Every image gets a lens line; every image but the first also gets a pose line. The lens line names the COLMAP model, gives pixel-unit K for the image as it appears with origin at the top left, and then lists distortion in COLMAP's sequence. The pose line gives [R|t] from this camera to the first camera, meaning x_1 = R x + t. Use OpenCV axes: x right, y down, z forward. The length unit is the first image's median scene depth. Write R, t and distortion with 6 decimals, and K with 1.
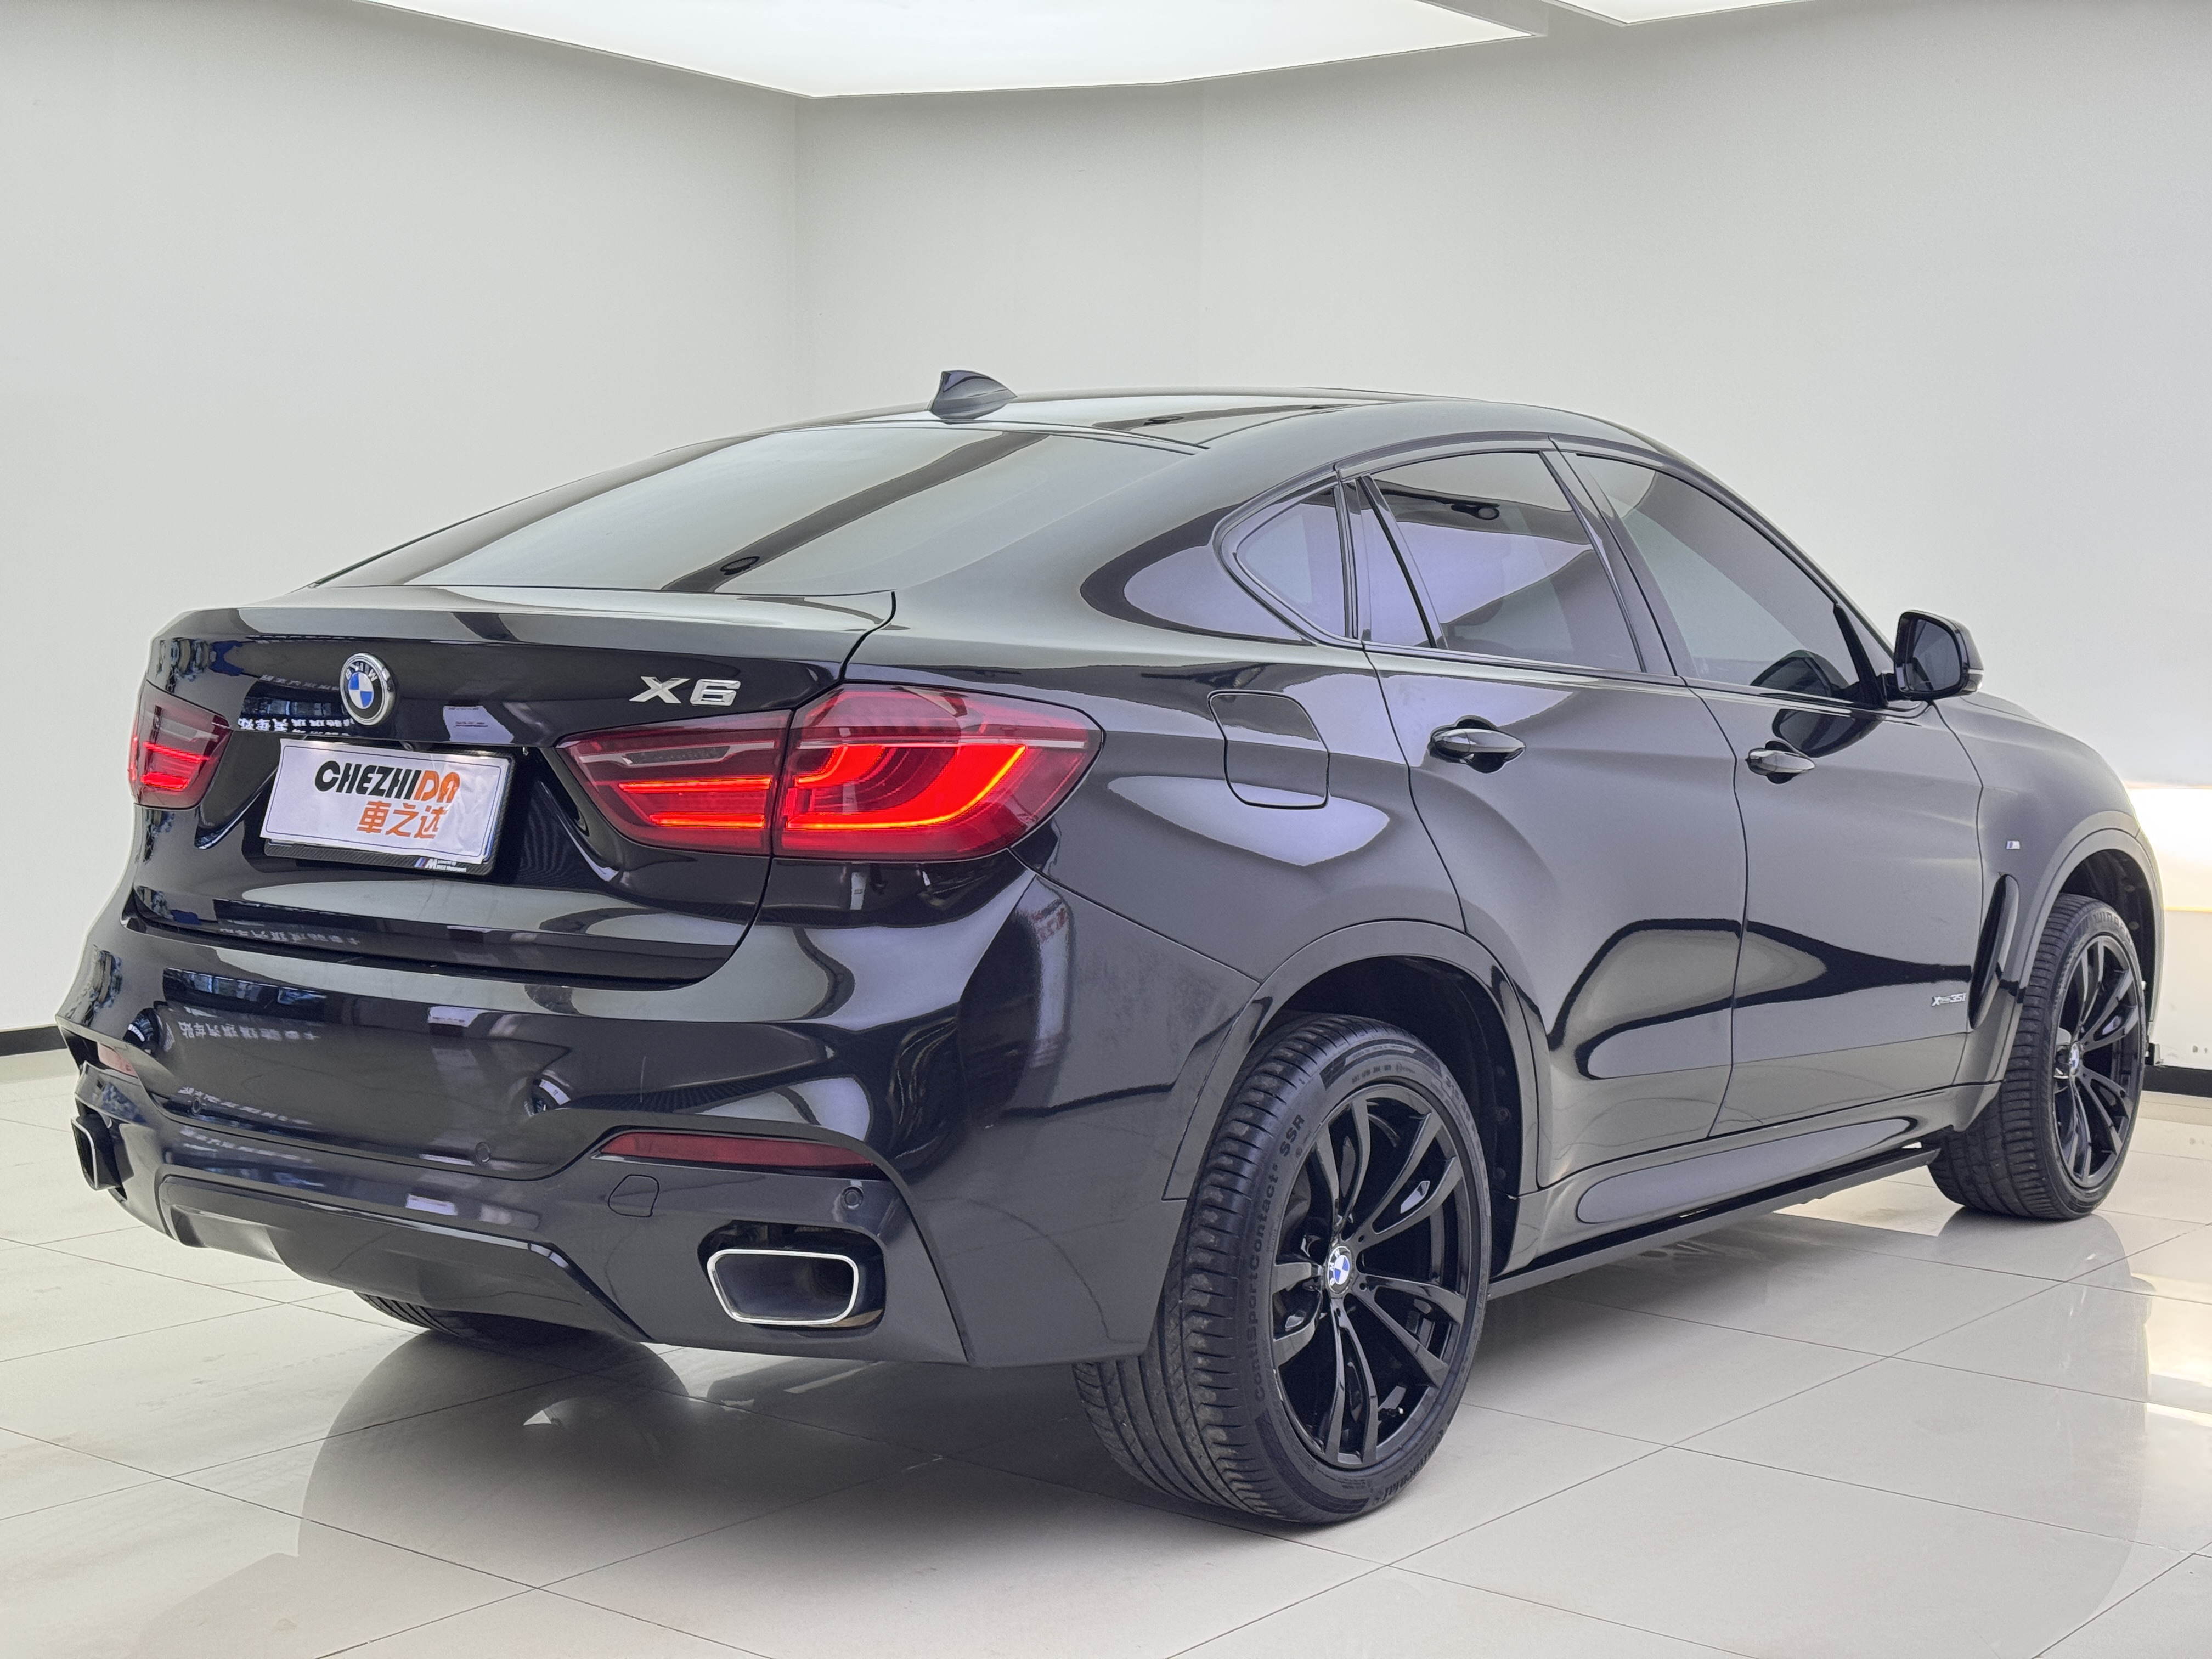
lens RADIAL K [[3214.1, 0, 1106.0], [0, 3214.1, 829.5], [0, 0, 1]] dist [0.006937, -0.009437]
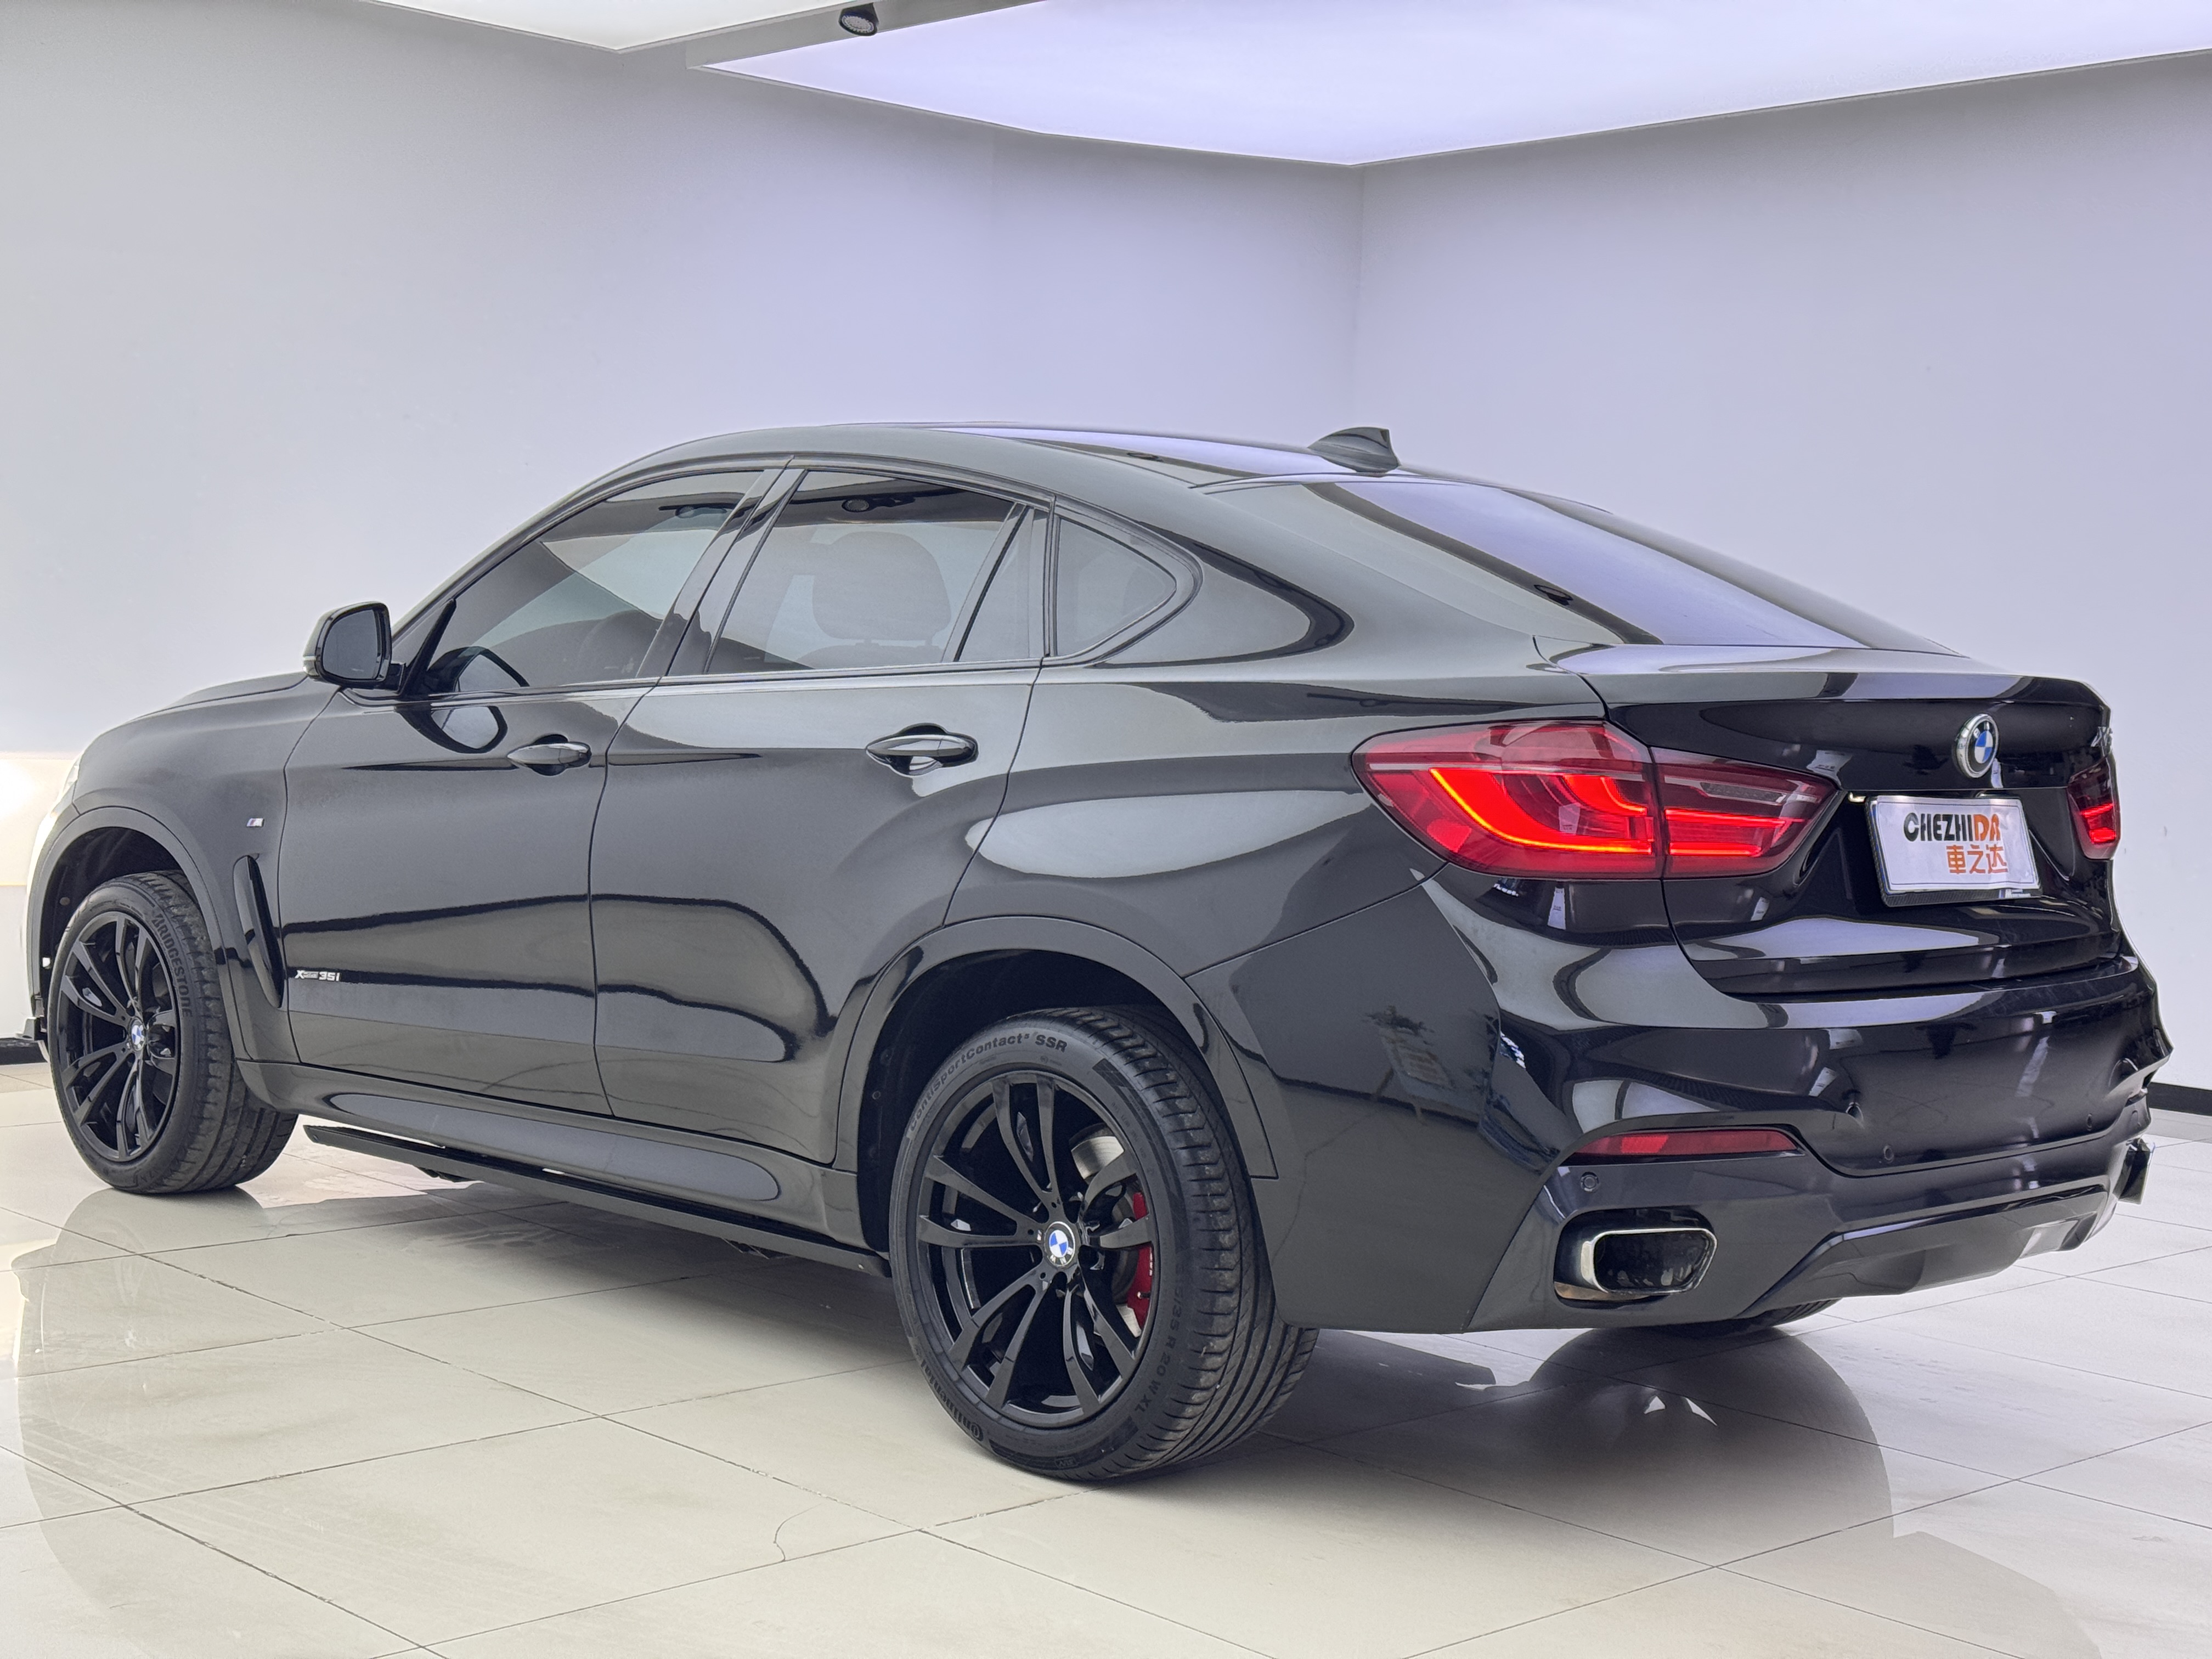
lens RADIAL K [[3214.1, 0, 1106.0], [0, 3214.1, 829.5], [0, 0, 1]] dist [0.006937, -0.009437]
pose [[0.152301, -0.071606, 0.985737, -1.389272], [0.030243, 0.997243, 0.067769, -0.100102], [-0.987871, 0.019490, 0.154046, 1.129457]]
